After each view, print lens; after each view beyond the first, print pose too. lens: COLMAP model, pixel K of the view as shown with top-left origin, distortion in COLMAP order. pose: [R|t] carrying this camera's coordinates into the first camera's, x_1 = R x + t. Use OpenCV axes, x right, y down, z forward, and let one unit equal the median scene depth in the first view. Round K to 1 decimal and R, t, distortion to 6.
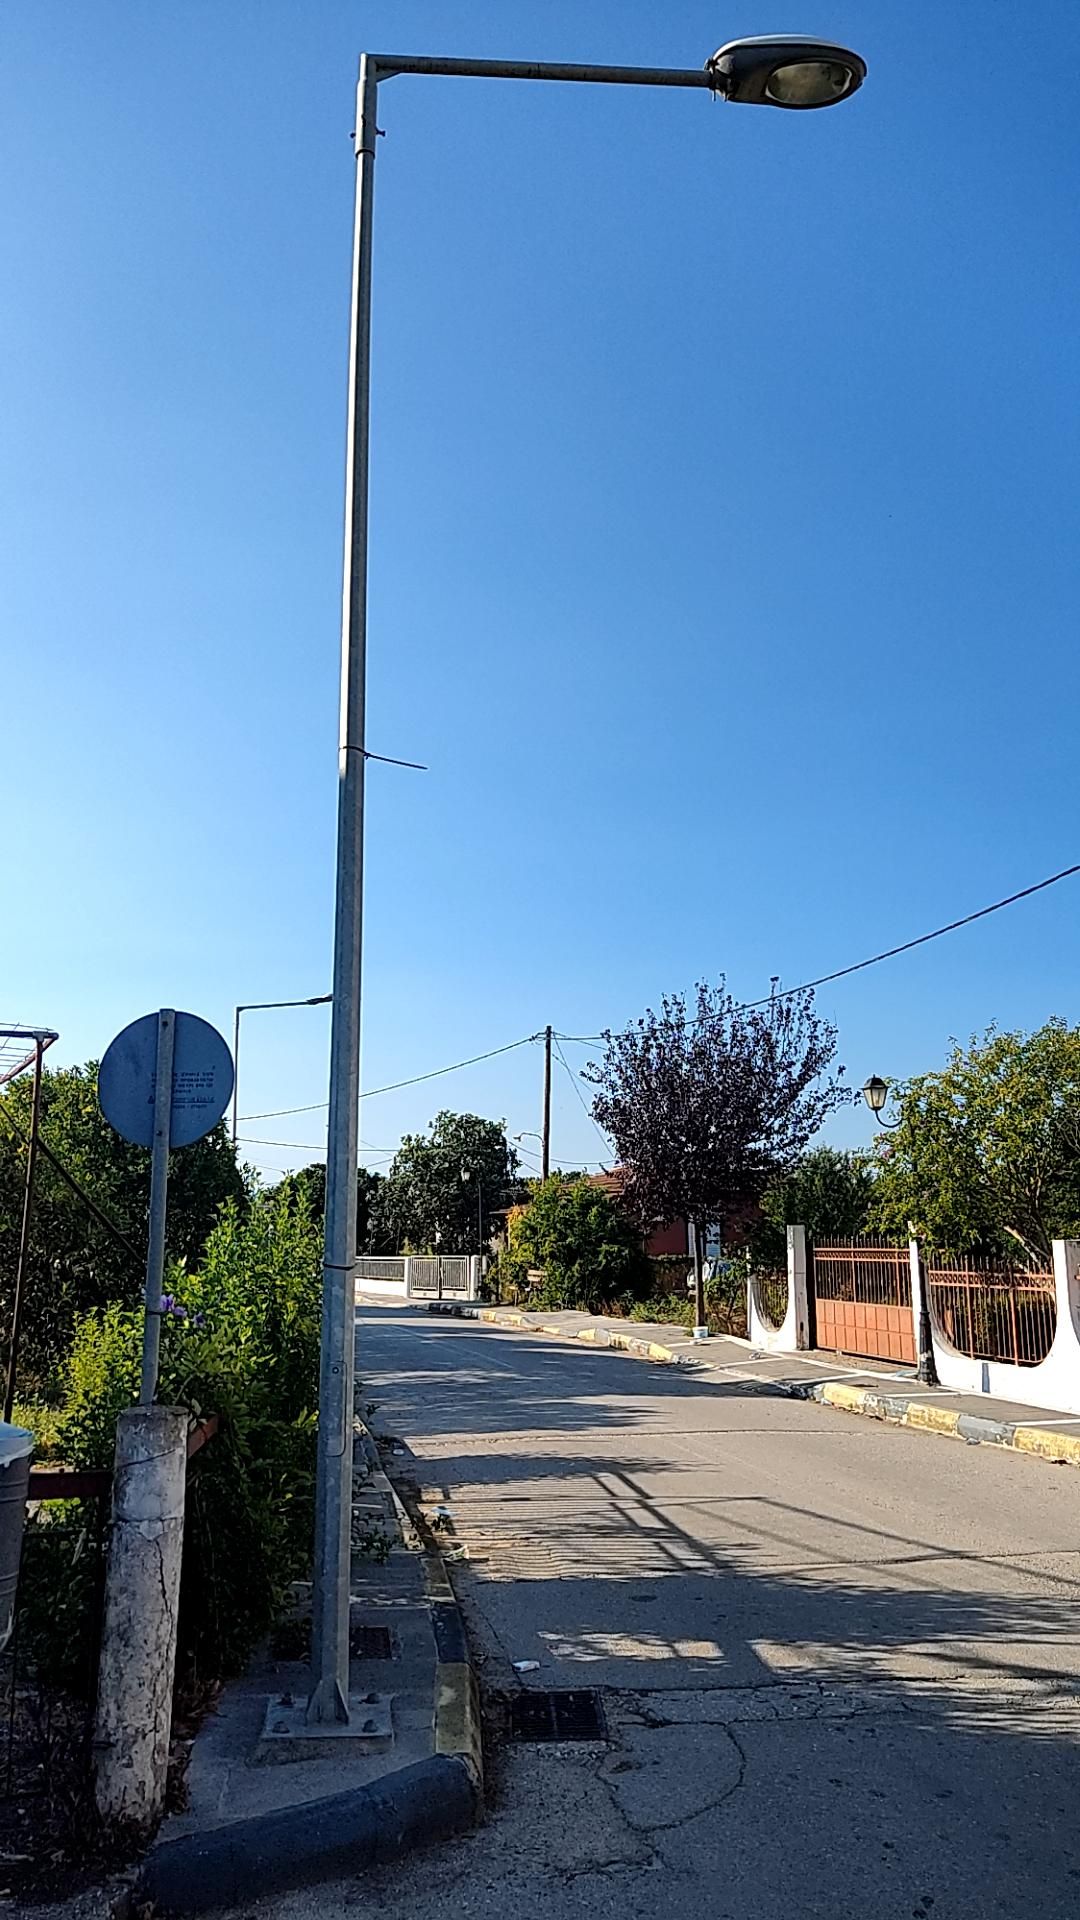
lens RADIAL K [[1447.2, 0, 540.0], [0, 1447.2, 960.0], [0, 0, 1]] dist [0.025995, -0.084119]
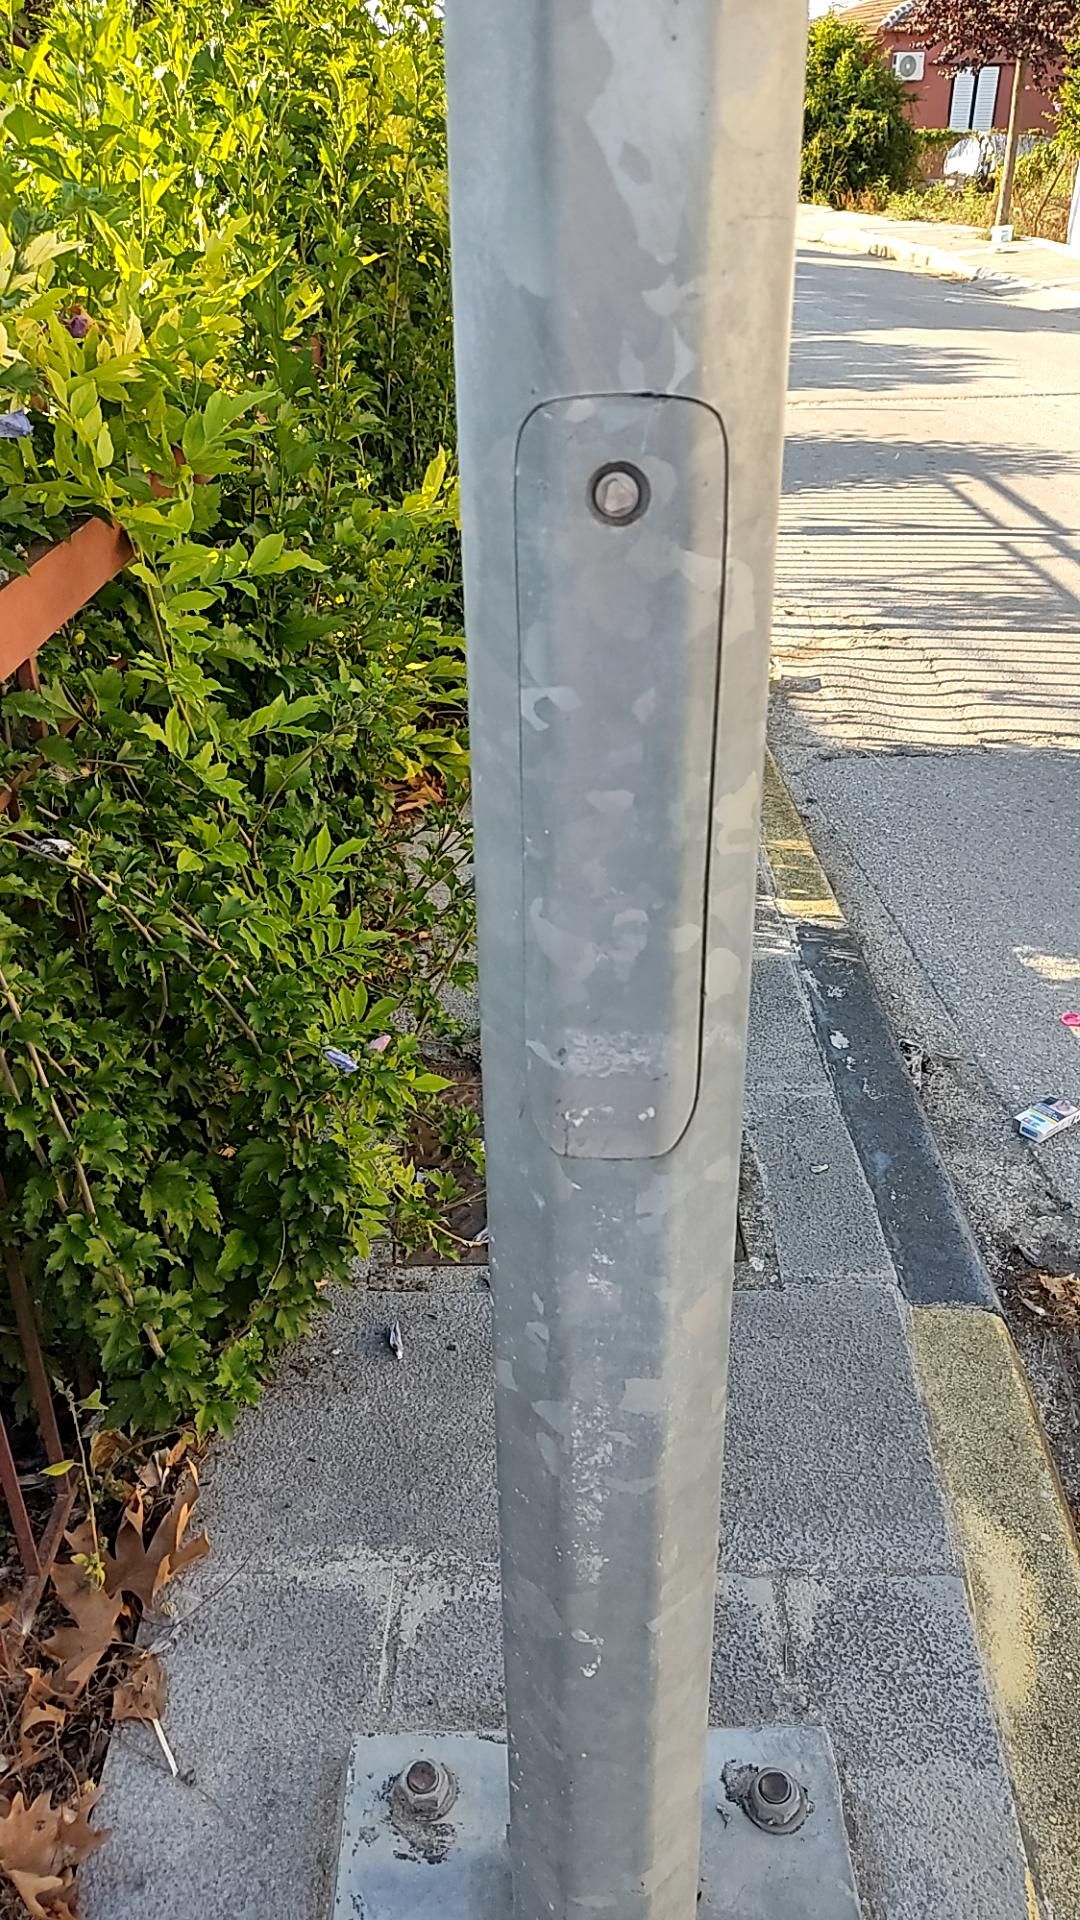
lens RADIAL K [[1447.2, 0, 540.0], [0, 1447.2, 960.0], [0, 0, 1]] dist [0.025995, -0.084119]
pose [[0.993860, 0.042019, -0.102360, -0.037495], [0.035070, 0.757776, 0.651572, 0.068545], [0.104945, -0.651160, 0.751649, 0.252802]]
